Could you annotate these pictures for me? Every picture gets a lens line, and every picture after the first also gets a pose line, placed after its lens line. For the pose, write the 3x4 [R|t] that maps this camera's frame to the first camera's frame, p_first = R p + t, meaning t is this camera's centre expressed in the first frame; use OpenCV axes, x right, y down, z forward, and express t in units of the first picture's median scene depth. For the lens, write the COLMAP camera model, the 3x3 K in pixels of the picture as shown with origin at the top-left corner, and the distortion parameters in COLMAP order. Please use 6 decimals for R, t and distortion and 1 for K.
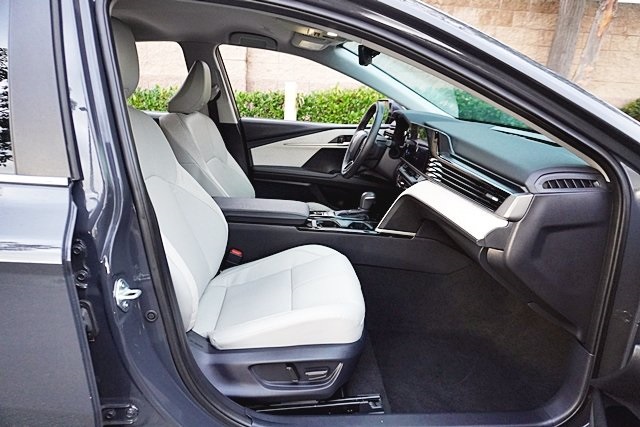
lens RADIAL K [[428.6, 0, 322.8], [0, 428.6, 211.6], [0, 0, 1]] dist [-0.035710, 0.015610]
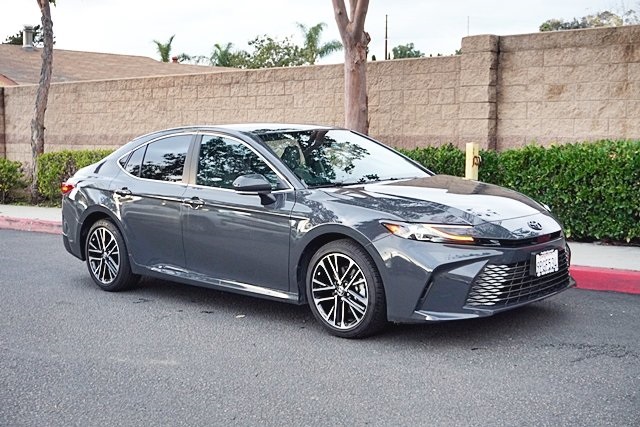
lens RADIAL K [[836.1, 0, 318.1], [0, 836.1, 209.4], [0, 0, 1]] dist [0.014314, 0.000000]
pose [[0.686340, 0.025889, -0.726820, 2.553280], [-0.157119, 0.981045, -0.113424, 0.369960], [0.710106, 0.192045, 0.677398, -1.512814]]
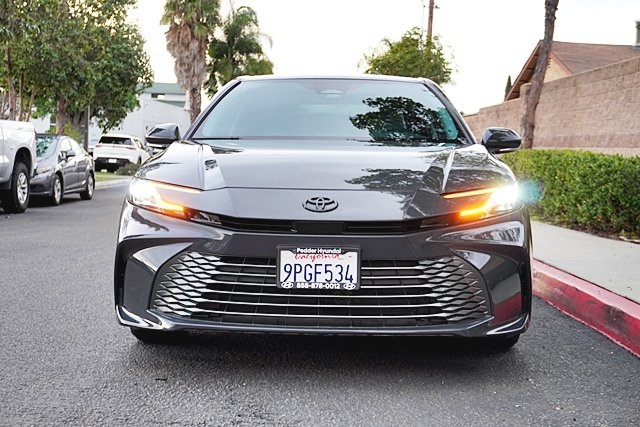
lens RADIAL K [[912.1, 0, 320.8], [0, 912.1, 213.7], [0, 0, 1]] dist [0.021125, 0.000000]
pose [[-0.084350, 0.031006, -0.995954, 2.771340], [-0.298585, 0.952800, 0.054950, -0.081981], [0.950648, 0.302012, -0.071111, 1.001254]]
